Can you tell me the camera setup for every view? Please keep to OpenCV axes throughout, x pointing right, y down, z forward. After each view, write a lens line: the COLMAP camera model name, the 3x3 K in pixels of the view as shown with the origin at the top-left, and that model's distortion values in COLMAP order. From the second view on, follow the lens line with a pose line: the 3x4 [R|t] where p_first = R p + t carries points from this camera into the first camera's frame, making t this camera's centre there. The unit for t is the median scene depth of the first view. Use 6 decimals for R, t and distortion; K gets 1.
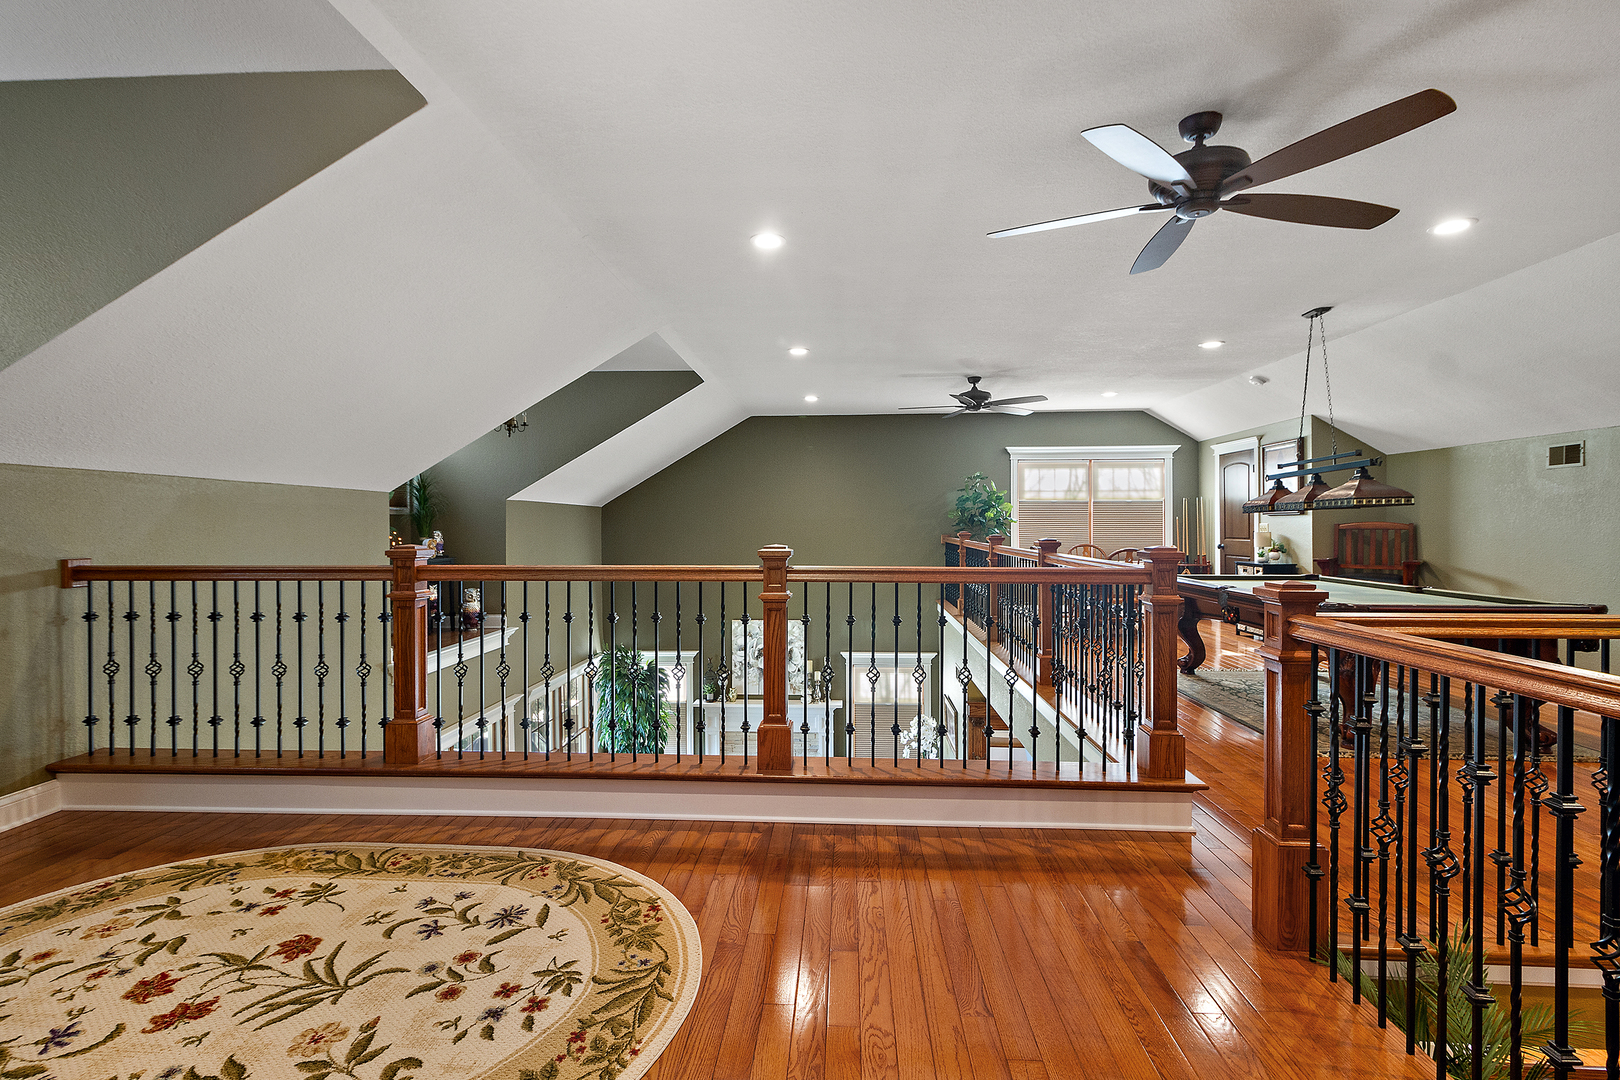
lens RADIAL K [[759.5, 0, 805.8], [0, 759.5, 532.5], [0, 0, 1]] dist [0.010765, -0.000999]
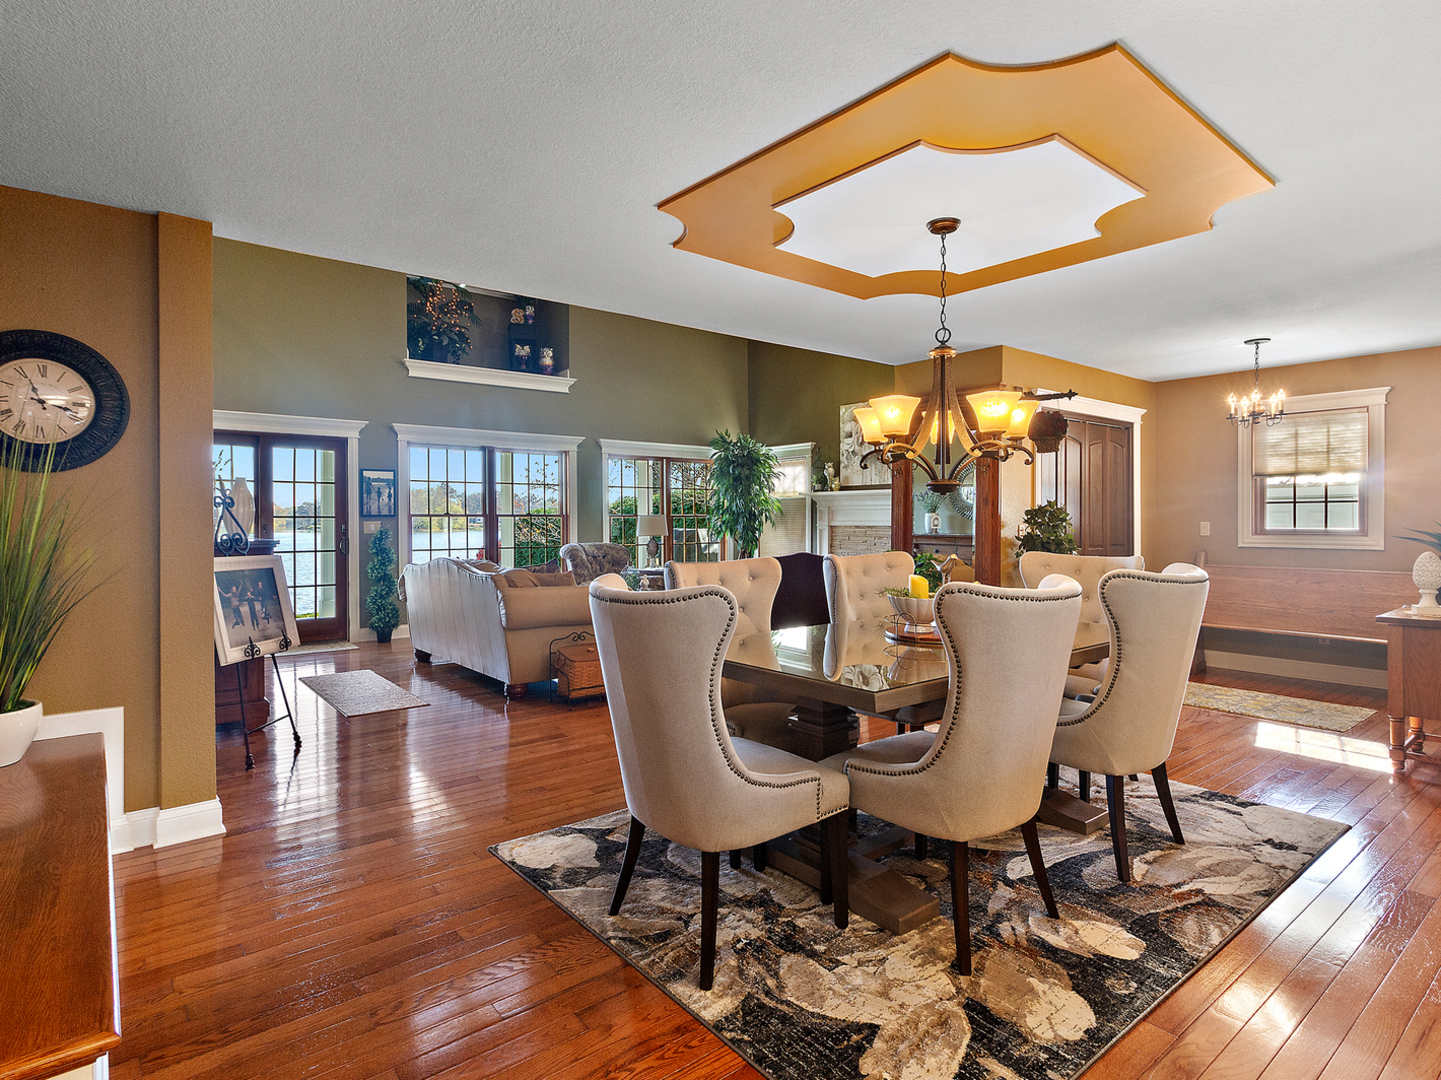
lens RADIAL K [[778.0, 0, 715.5], [0, 778.0, 521.7], [0, 0, 1]] dist [0.002259, 0.002555]
pose [[0.664043, 0.006216, -0.747669, 0.524907], [-0.009898, 0.999951, -0.000478, 0.265501], [0.747629, 0.007718, 0.664072, 0.264736]]
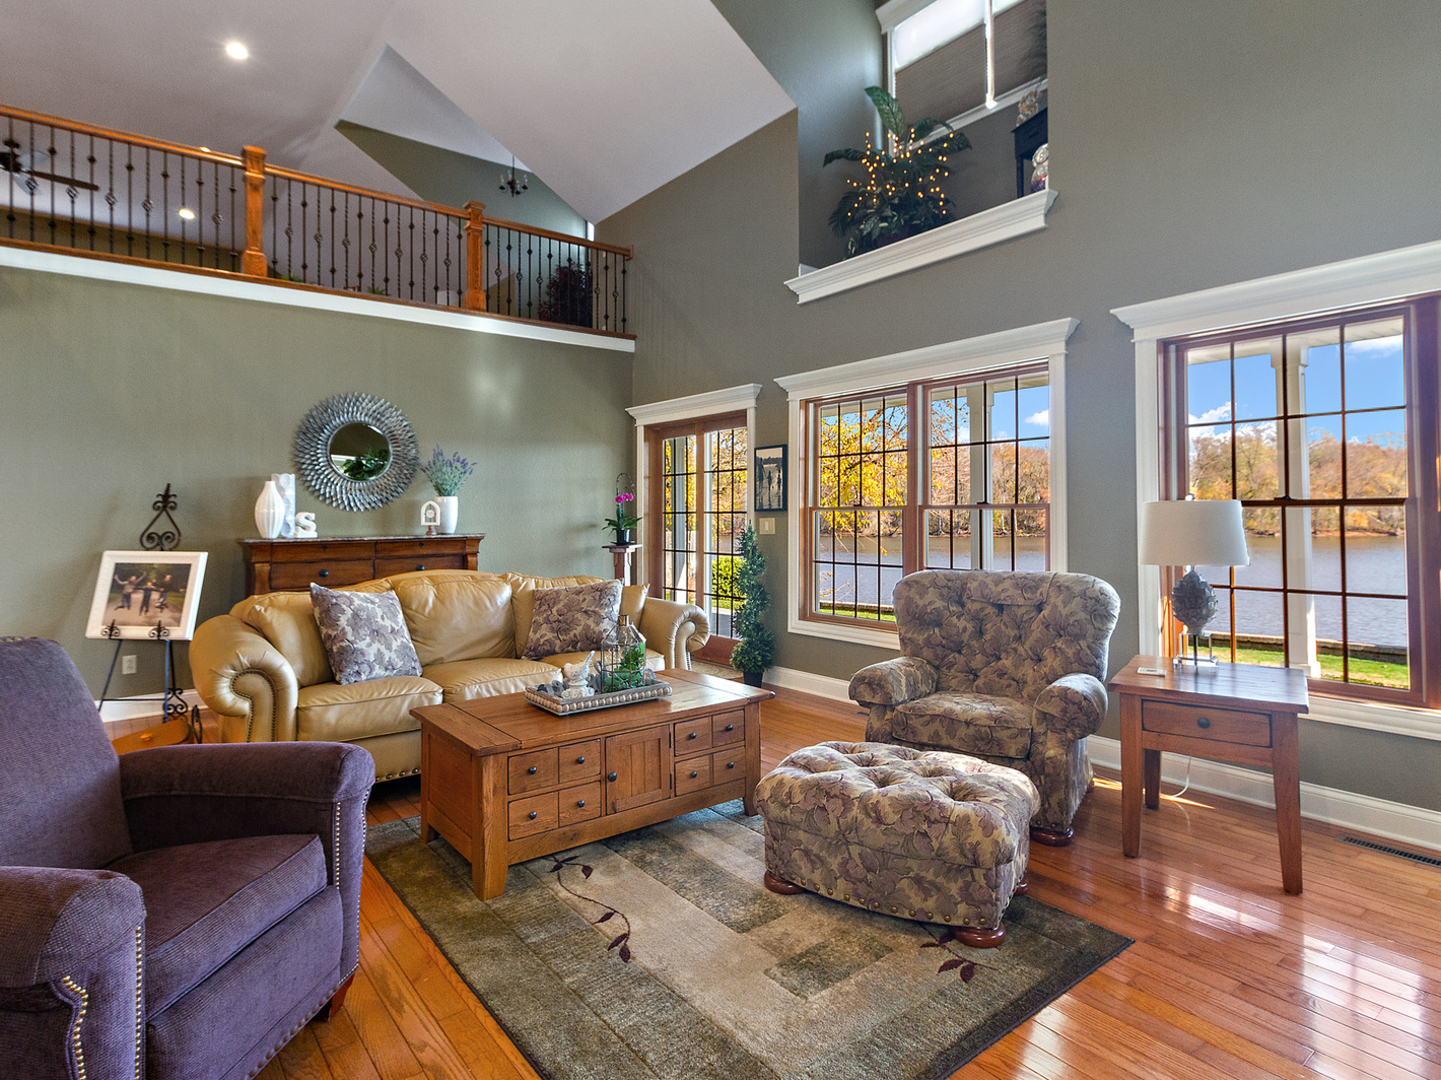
lens RADIAL K [[778.0, 0, 719.5], [0, 778.0, 516.9], [0, 0, 1]] dist [0.002259, 0.002555]
pose [[-0.748568, 0.013580, -0.662919, 0.108845], [0.003890, 0.999863, 0.016090, 0.258013], [0.663047, 0.009466, -0.748518, 0.948348]]
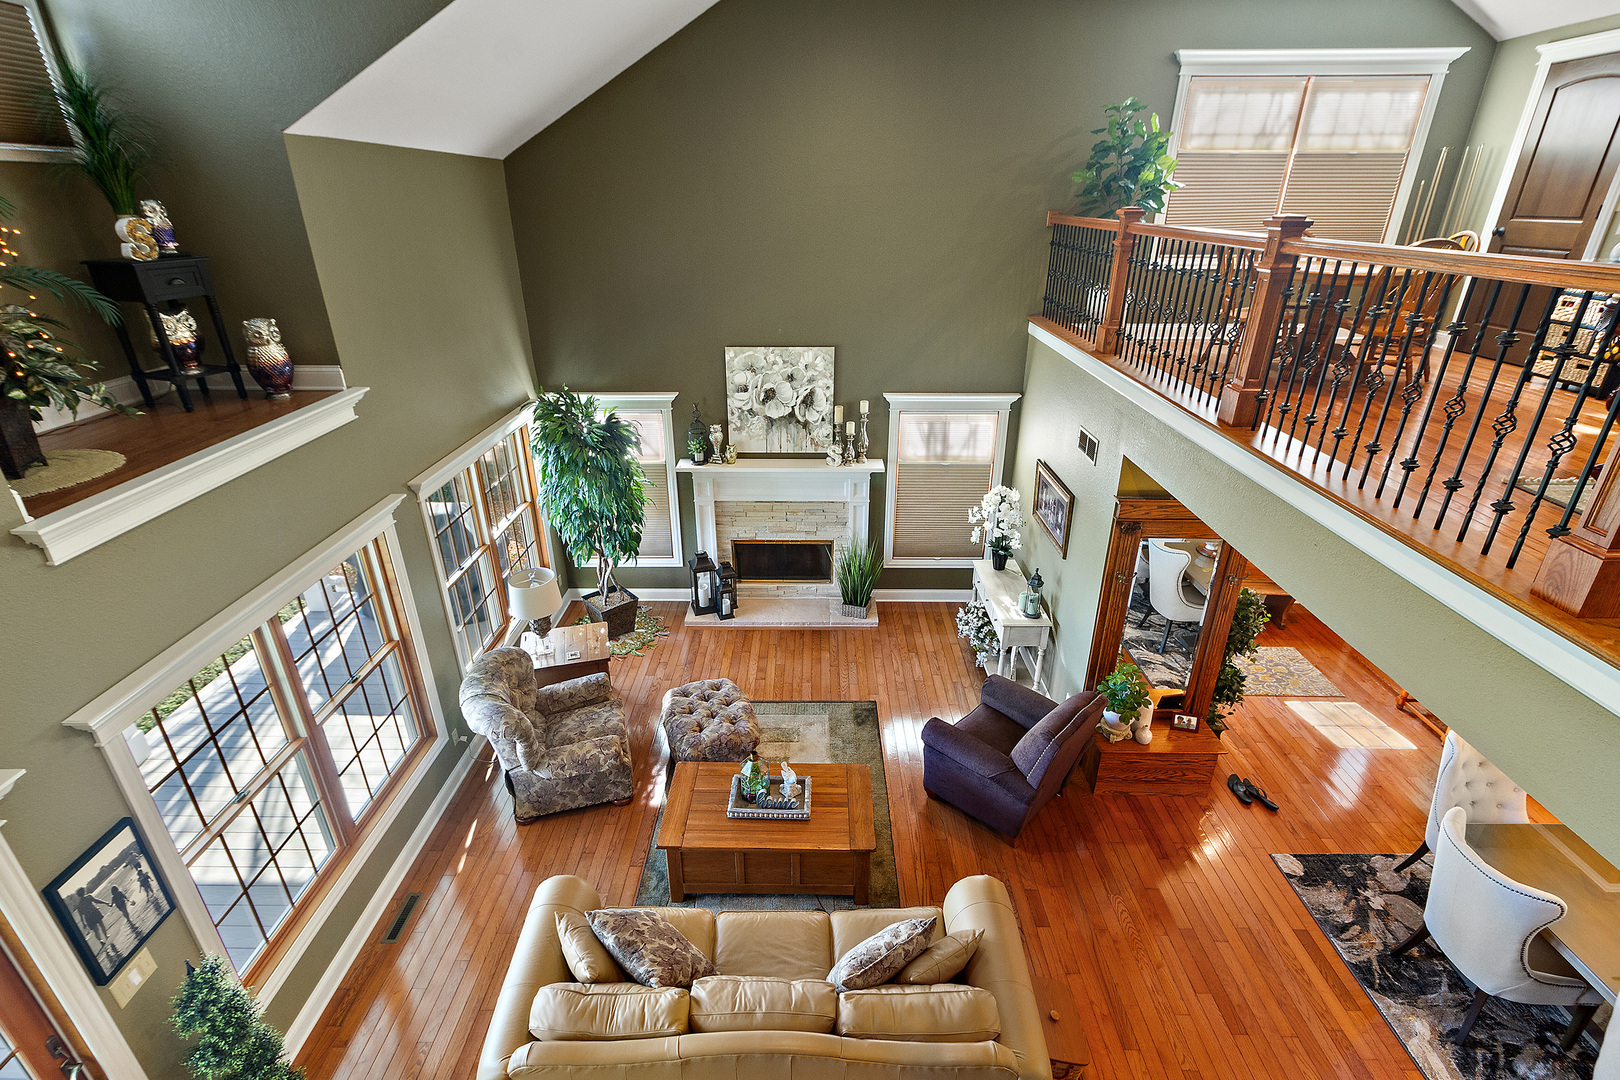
lens RADIAL K [[759.5, 0, 809.3], [0, 759.5, 535.6], [0, 0, 1]] dist [0.010765, -0.000999]
pose [[0.998912, -0.014811, 0.044213, -0.056244], [-0.004118, 0.916485, 0.400049, -0.002673], [-0.046446, -0.399796, 0.915427, 0.316399]]
